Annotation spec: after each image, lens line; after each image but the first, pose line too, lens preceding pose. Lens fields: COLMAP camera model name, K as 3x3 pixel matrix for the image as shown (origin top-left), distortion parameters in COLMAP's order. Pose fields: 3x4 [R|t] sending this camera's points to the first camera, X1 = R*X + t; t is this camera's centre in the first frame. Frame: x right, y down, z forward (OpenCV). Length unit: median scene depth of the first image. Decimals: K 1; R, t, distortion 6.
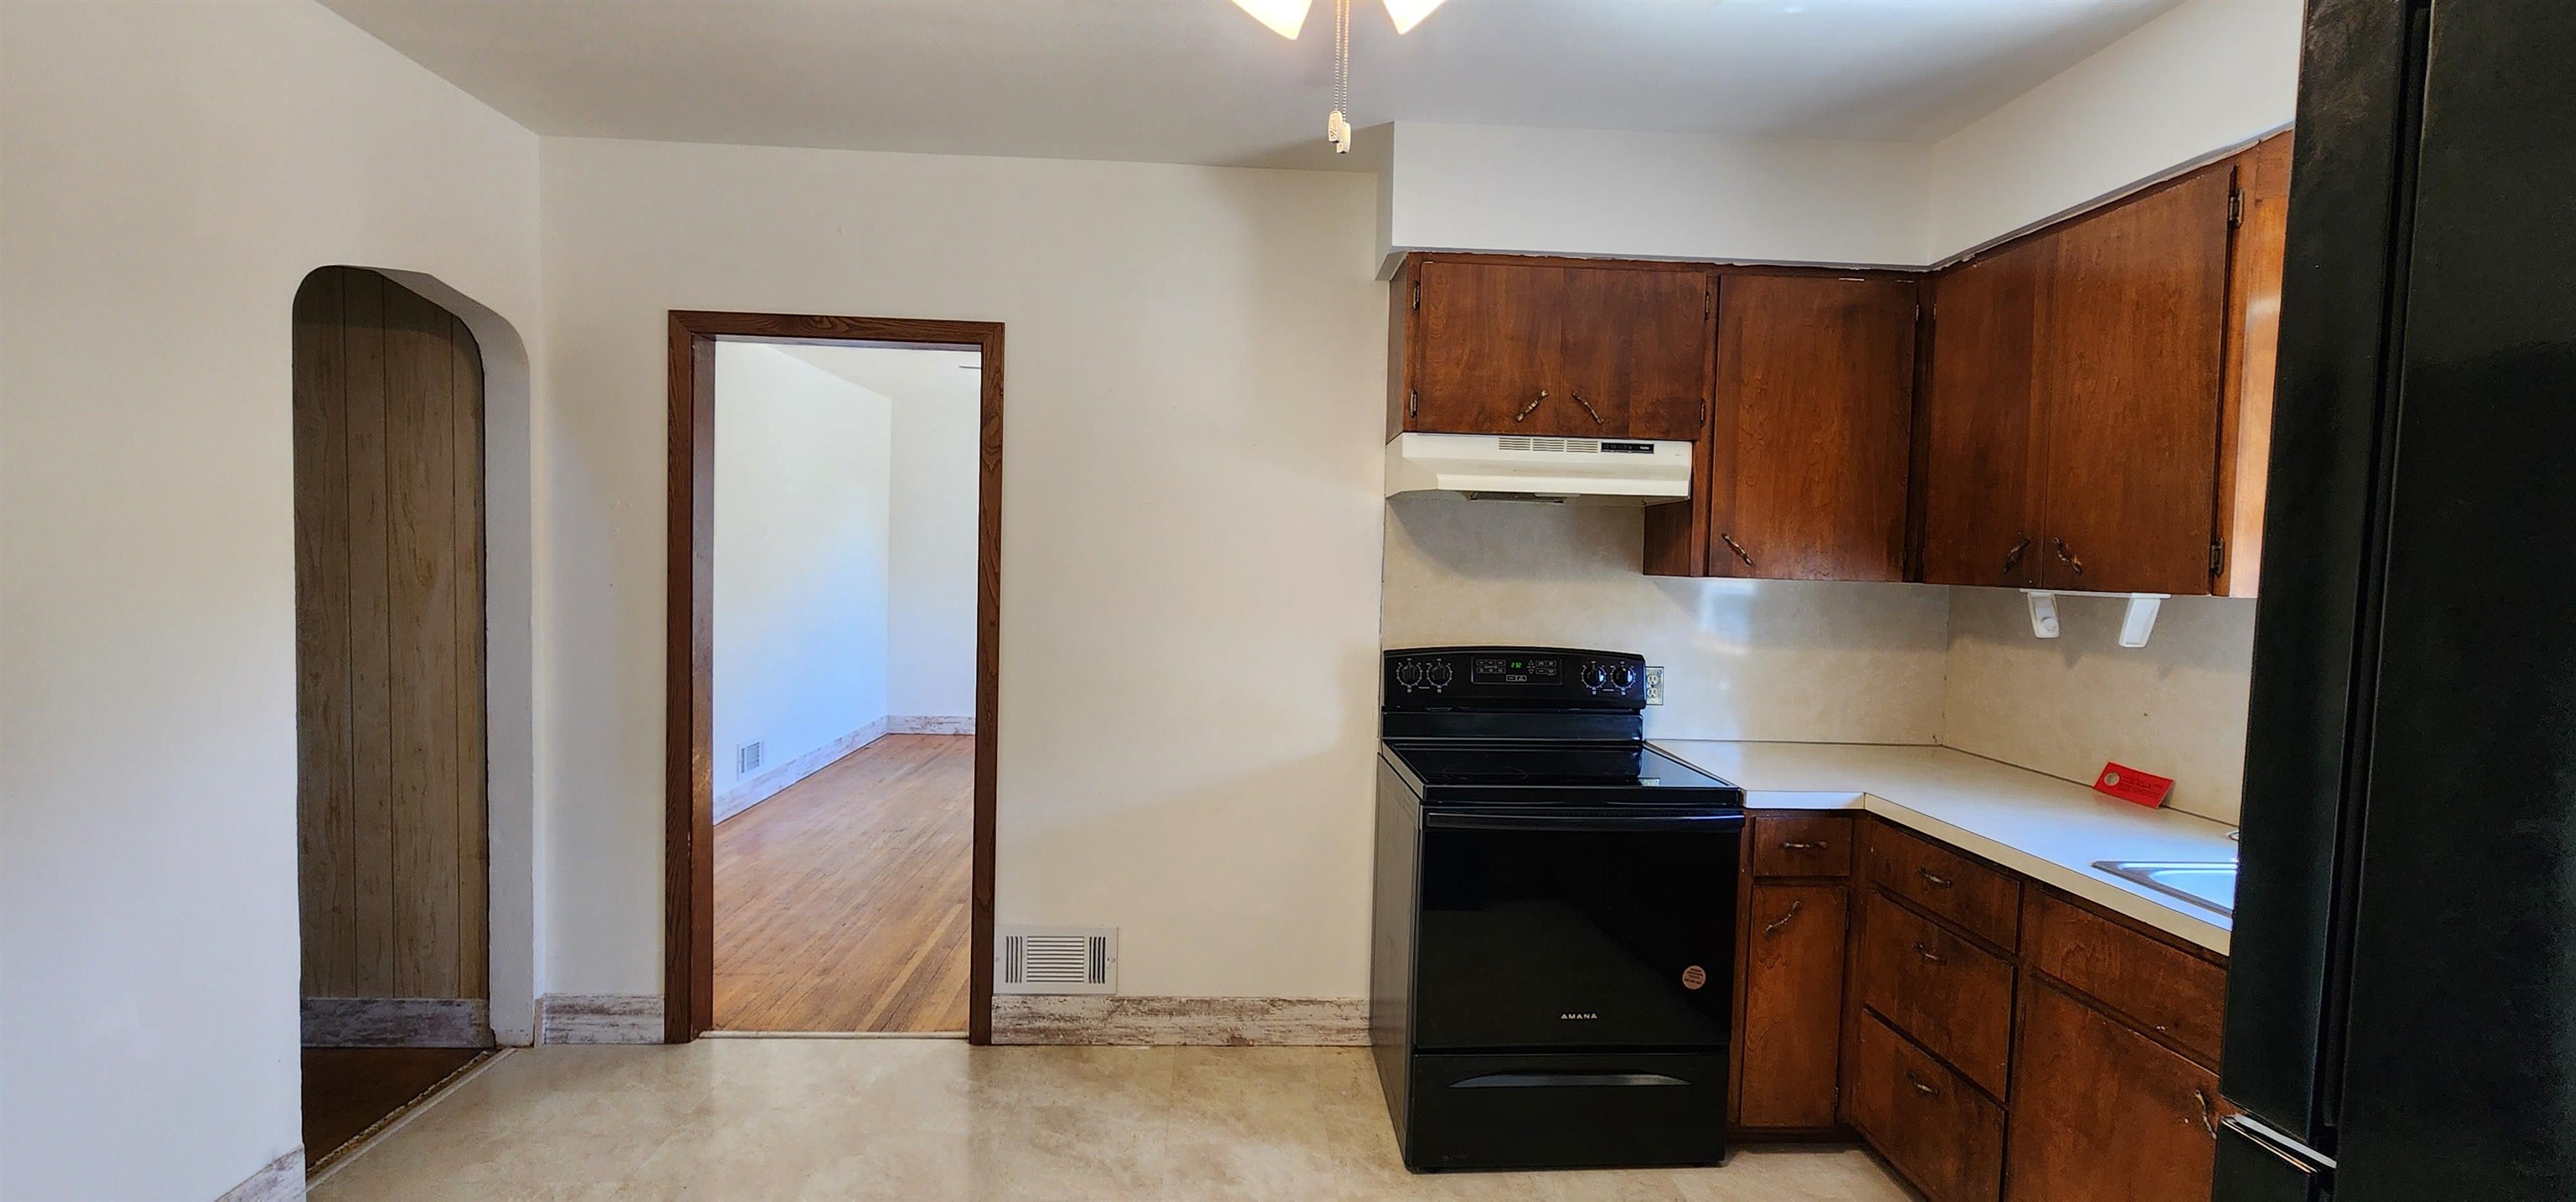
lens RADIAL K [[1050.8, 0, 1292.1], [0, 1050.8, 604.9], [0, 0, 1]] dist [-0.001103, 0.001419]
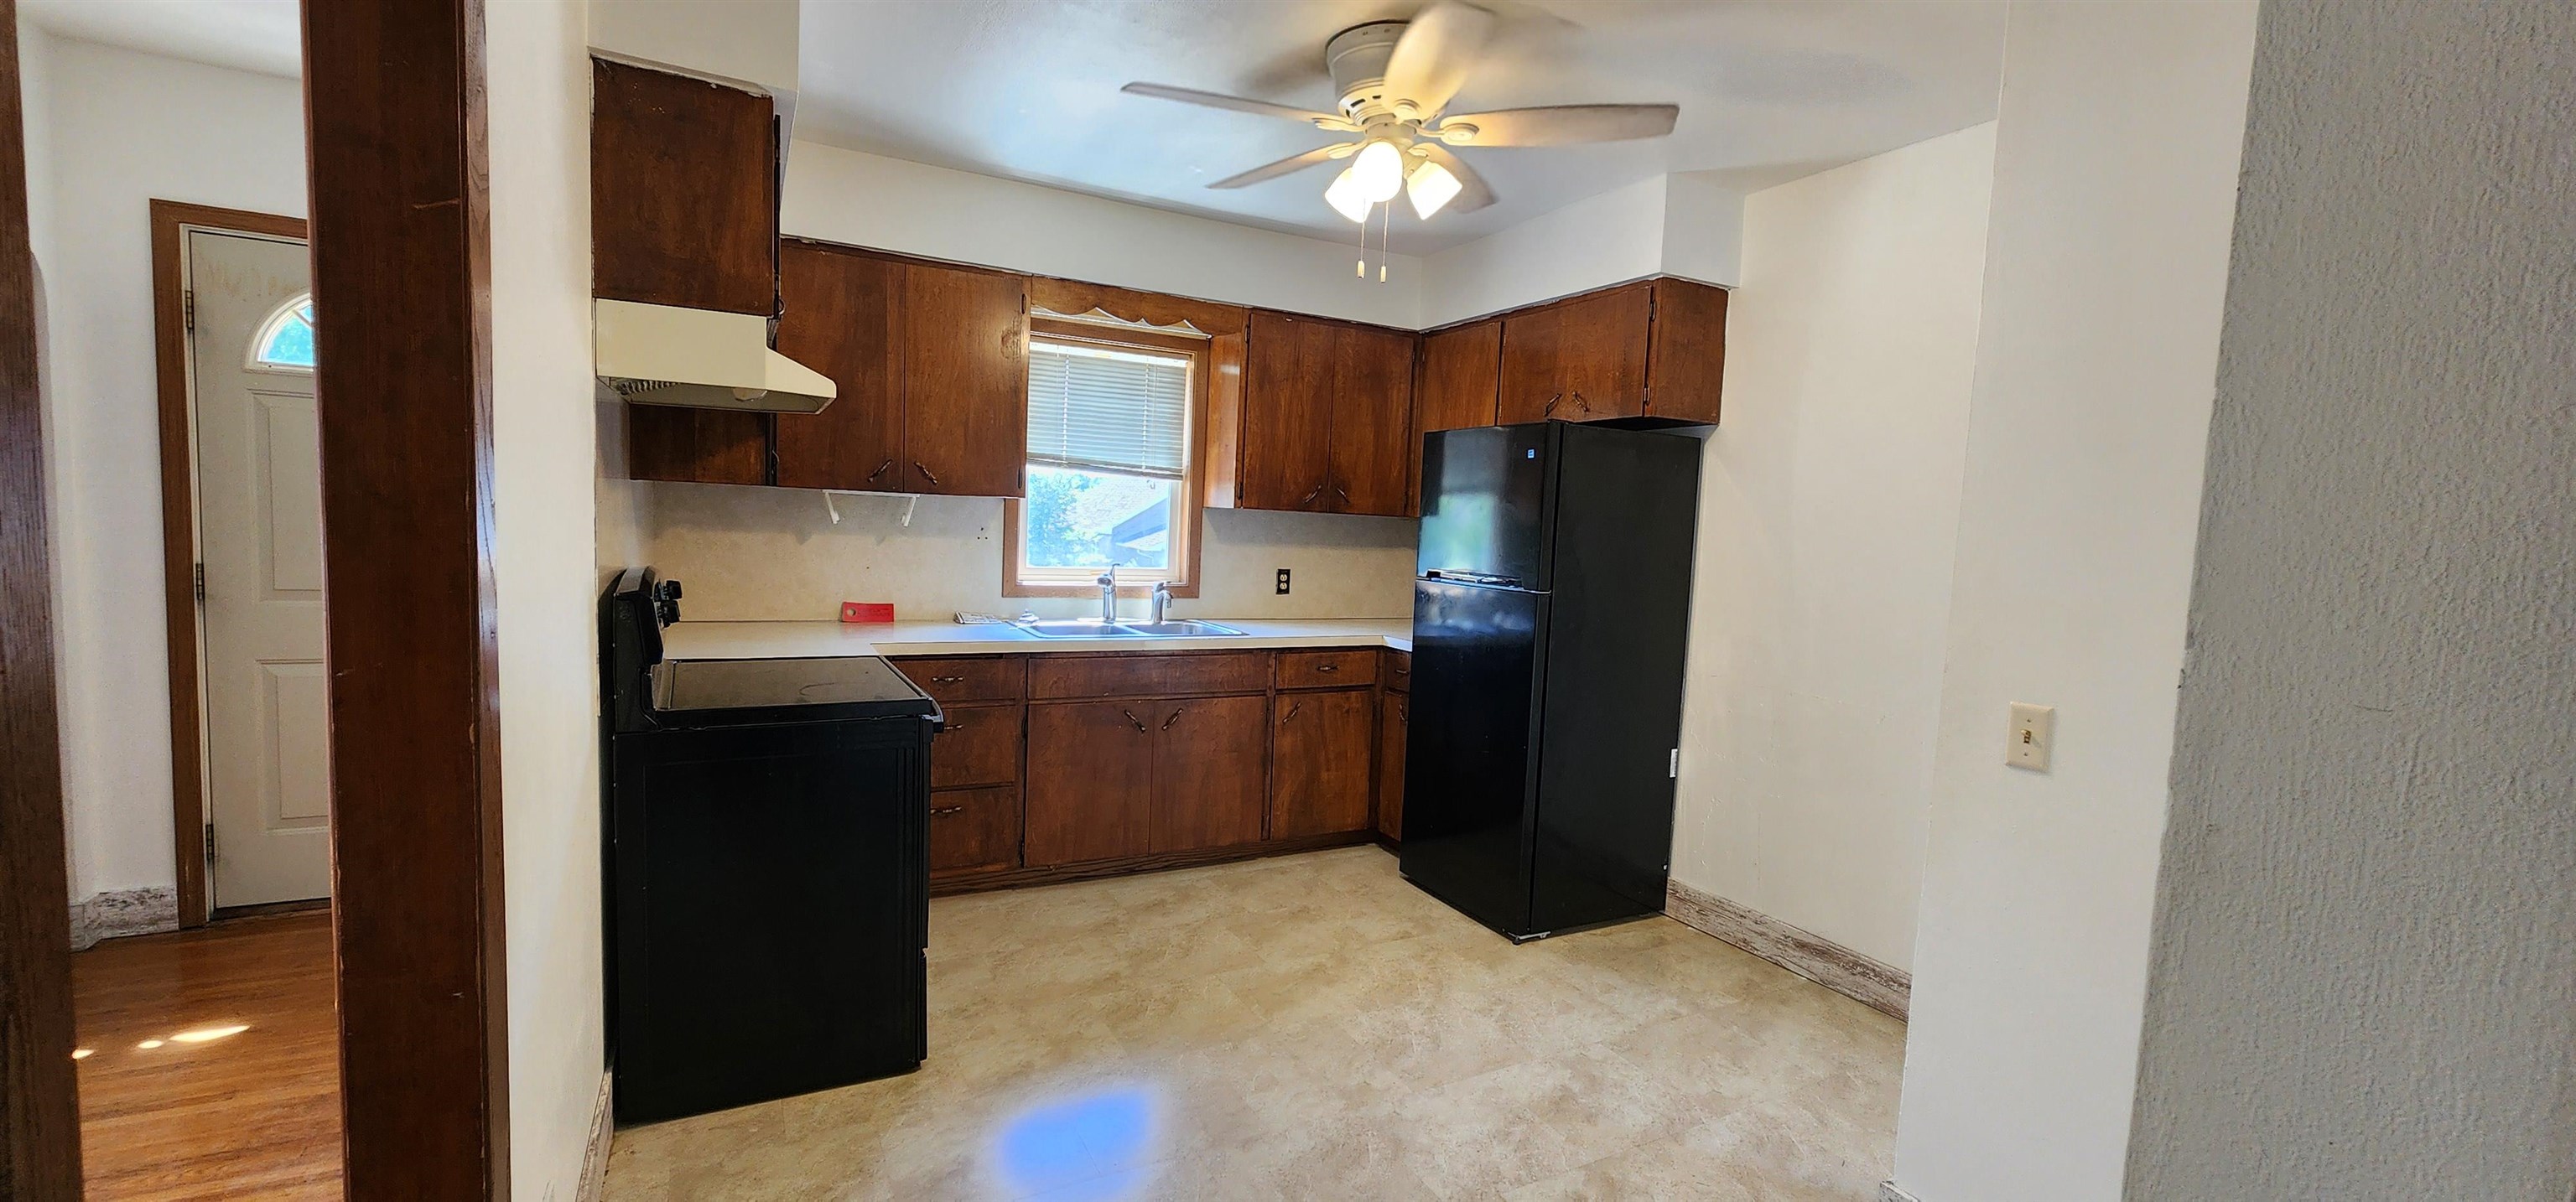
lens RADIAL K [[1050.8, 0, 1290.6], [0, 1050.8, 594.5], [0, 0, 1]] dist [-0.001103, 0.001419]
pose [[-0.415524, -0.112588, 0.902587, -0.900910], [-0.015150, 0.993029, 0.116895, -0.053070], [-0.909456, 0.034899, -0.414333, 1.051153]]
